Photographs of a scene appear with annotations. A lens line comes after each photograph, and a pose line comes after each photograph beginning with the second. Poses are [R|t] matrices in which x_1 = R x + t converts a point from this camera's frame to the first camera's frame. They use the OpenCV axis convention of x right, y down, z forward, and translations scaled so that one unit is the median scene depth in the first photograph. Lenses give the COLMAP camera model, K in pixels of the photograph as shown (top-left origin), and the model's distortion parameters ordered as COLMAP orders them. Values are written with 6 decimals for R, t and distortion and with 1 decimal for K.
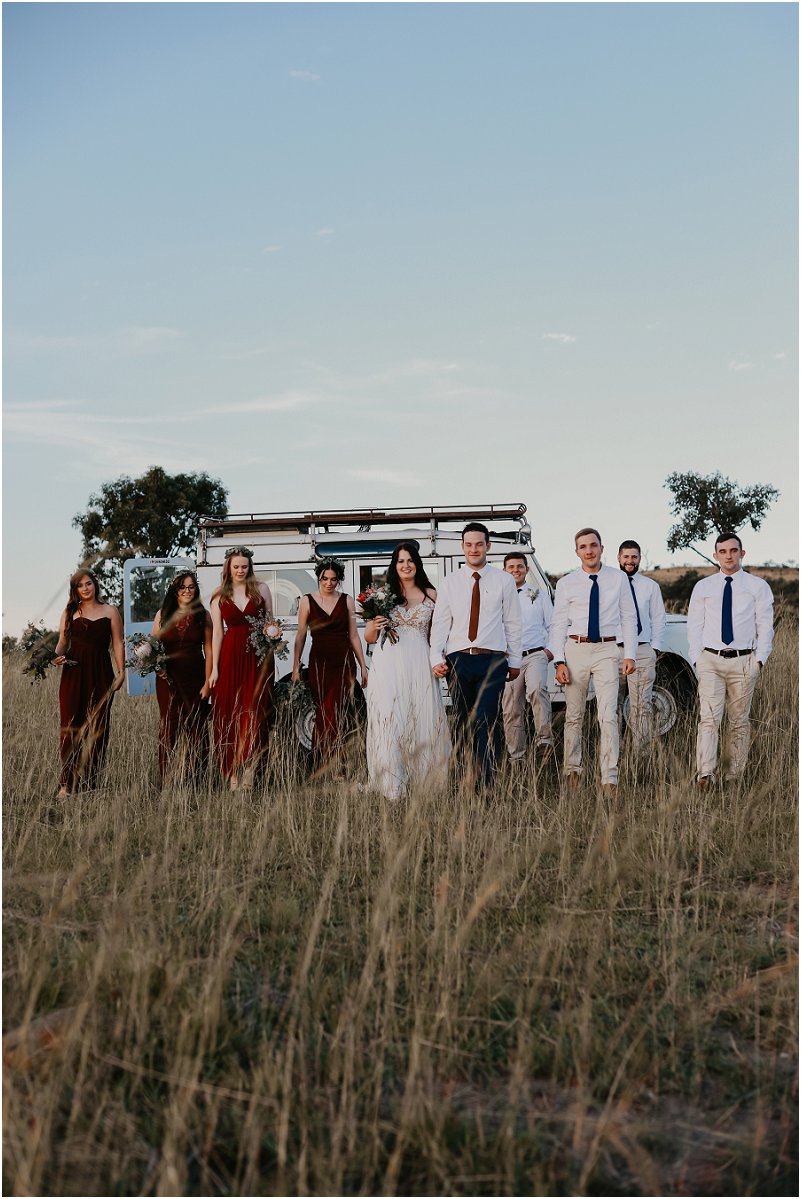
lens RADIAL K [[1700.6, 0, 397.6], [0, 1700.6, 577.0], [0, 0, 1]] dist [0.079119, 0.015309]
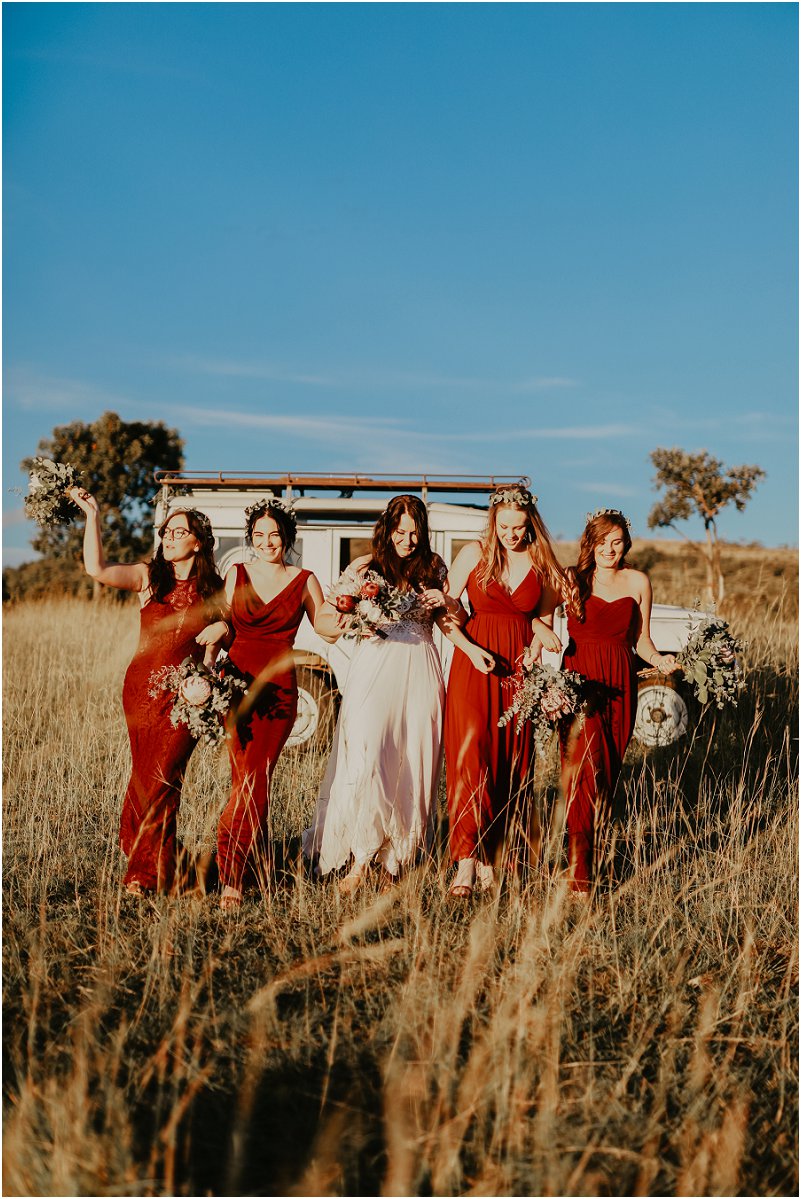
lens RADIAL K [[1700.6, 0, 397.6], [0, 1700.6, 577.0], [0, 0, 1]] dist [0.079119, 0.015309]
pose [[0.998329, 0.049220, 0.030261, -0.008366], [-0.049927, 0.998486, 0.023076, -0.003567], [-0.029079, -0.024548, 0.999276, 0.051344]]
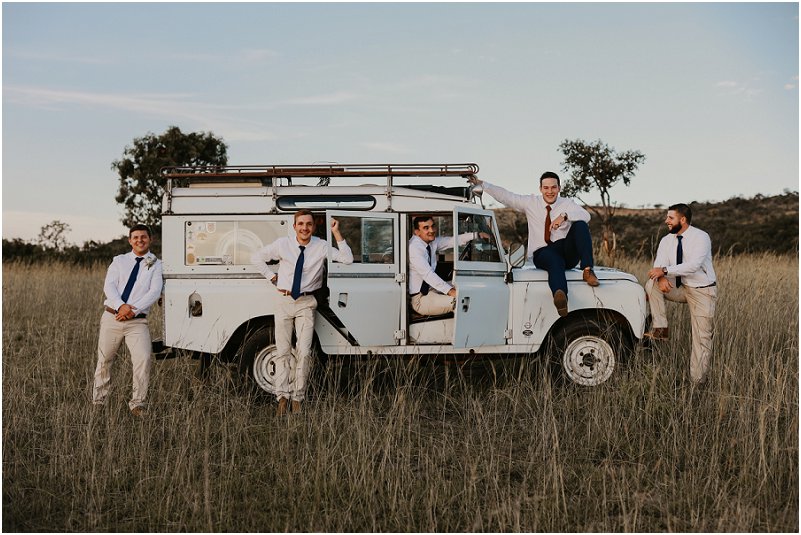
lens RADIAL K [[1136.1, 0, 400.4], [0, 1136.1, 248.4], [0, 0, 1]] dist [0.079119, 0.015309]
pose [[0.998790, 0.020142, 0.044869, -0.001343], [-0.021737, 0.999138, 0.035358, -0.006284], [-0.044118, -0.036291, 0.998367, 0.134003]]
